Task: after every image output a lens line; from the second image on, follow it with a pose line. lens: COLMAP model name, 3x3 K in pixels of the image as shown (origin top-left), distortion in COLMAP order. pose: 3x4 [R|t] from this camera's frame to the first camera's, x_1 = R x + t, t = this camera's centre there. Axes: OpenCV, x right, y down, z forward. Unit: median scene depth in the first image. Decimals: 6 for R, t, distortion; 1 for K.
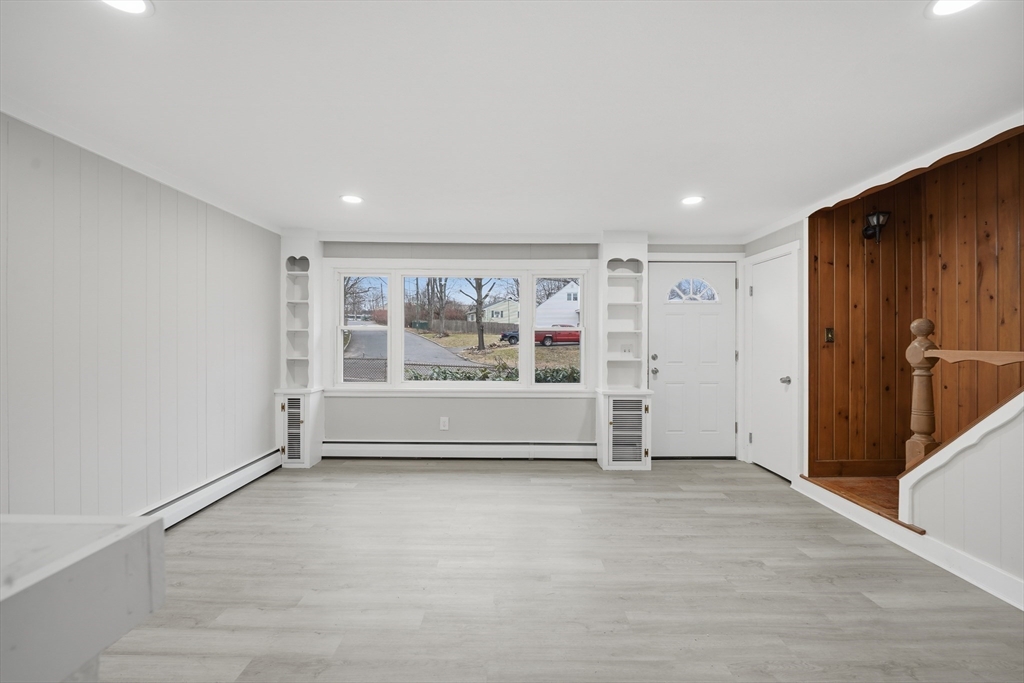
lens RADIAL K [[418.8, 0, 511.9], [0, 418.8, 339.4], [0, 0, 1]] dist [-0.002747, -0.000970]
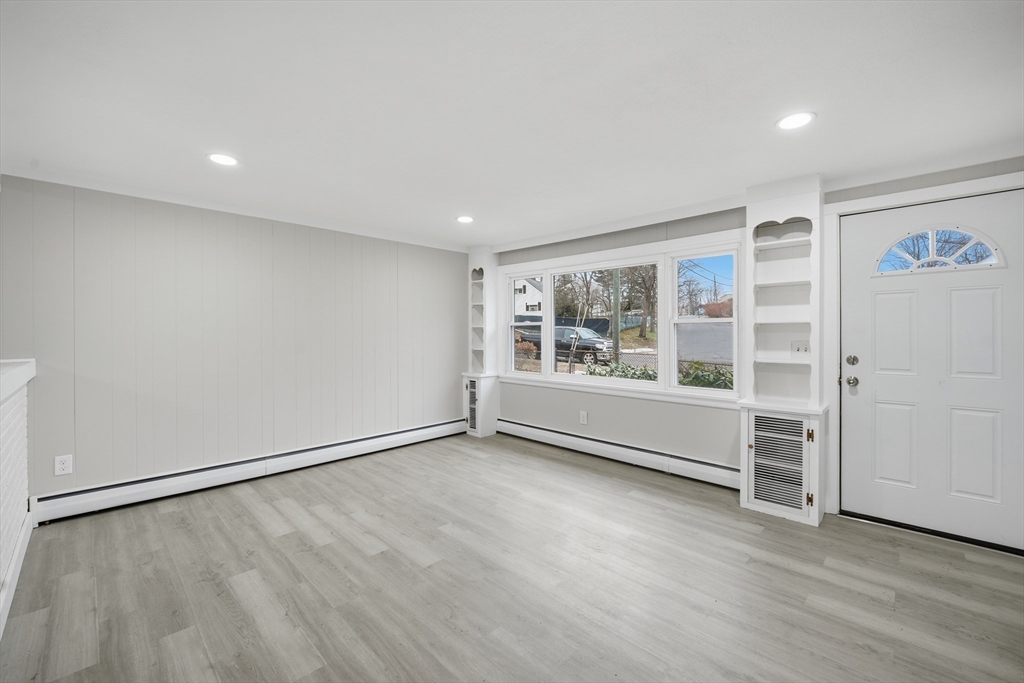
lens RADIAL K [[422.6, 0, 513.7], [0, 422.6, 333.2], [0, 0, 1]] dist [-0.003063, -0.000753]
pose [[0.714662, -0.003688, -0.699461, 0.493962], [0.000576, 0.999989, -0.004683, 0.003447], [0.699470, 0.002944, 0.714656, 0.183691]]
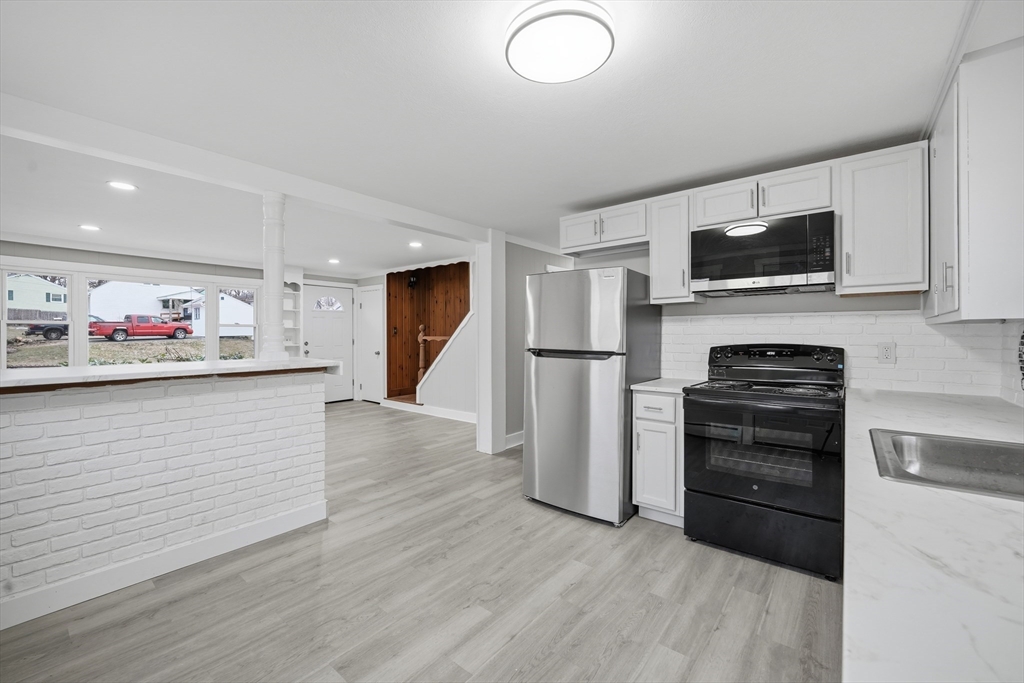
lens RADIAL K [[418.8, 0, 511.9], [0, 418.8, 339.4], [0, 0, 1]] dist [-0.002747, -0.000970]
pose [[0.633952, -0.011415, 0.773288, -0.473341], [-0.000100, 0.999890, 0.014842, 0.003008], [-0.773373, -0.009486, 0.633881, -0.746812]]
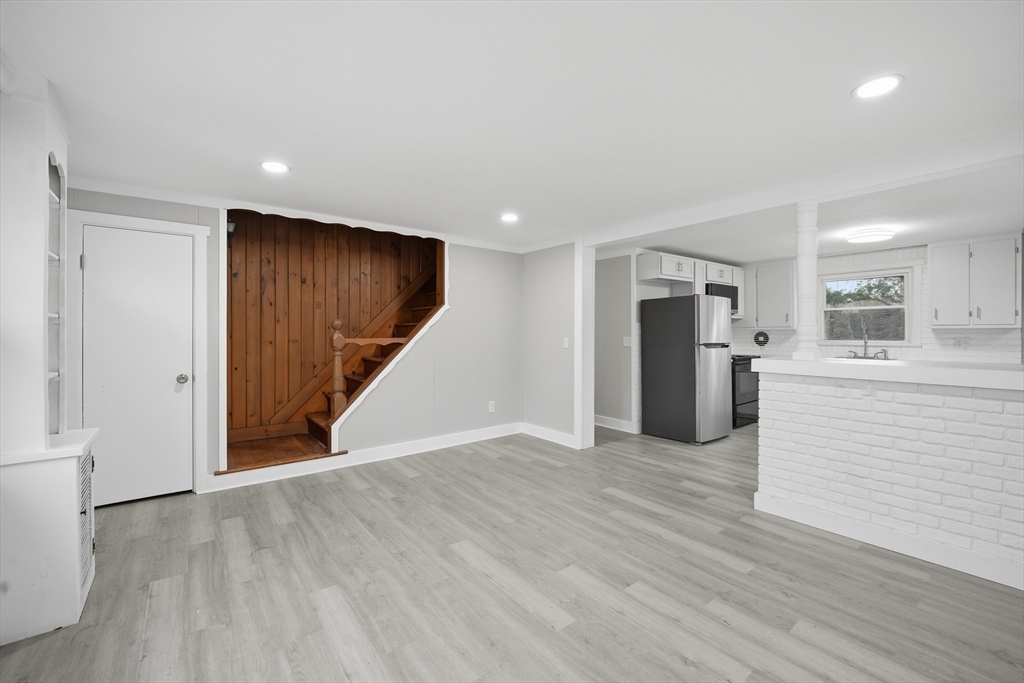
lens RADIAL K [[422.6, 0, 513.7], [0, 422.6, 333.2], [0, 0, 1]] dist [-0.003063, -0.000753]
pose [[-0.612514, -0.003623, 0.790451, -0.457527], [-0.001043, 0.999992, 0.003775, -0.001753], [-0.790459, 0.001488, -0.612514, 0.974525]]
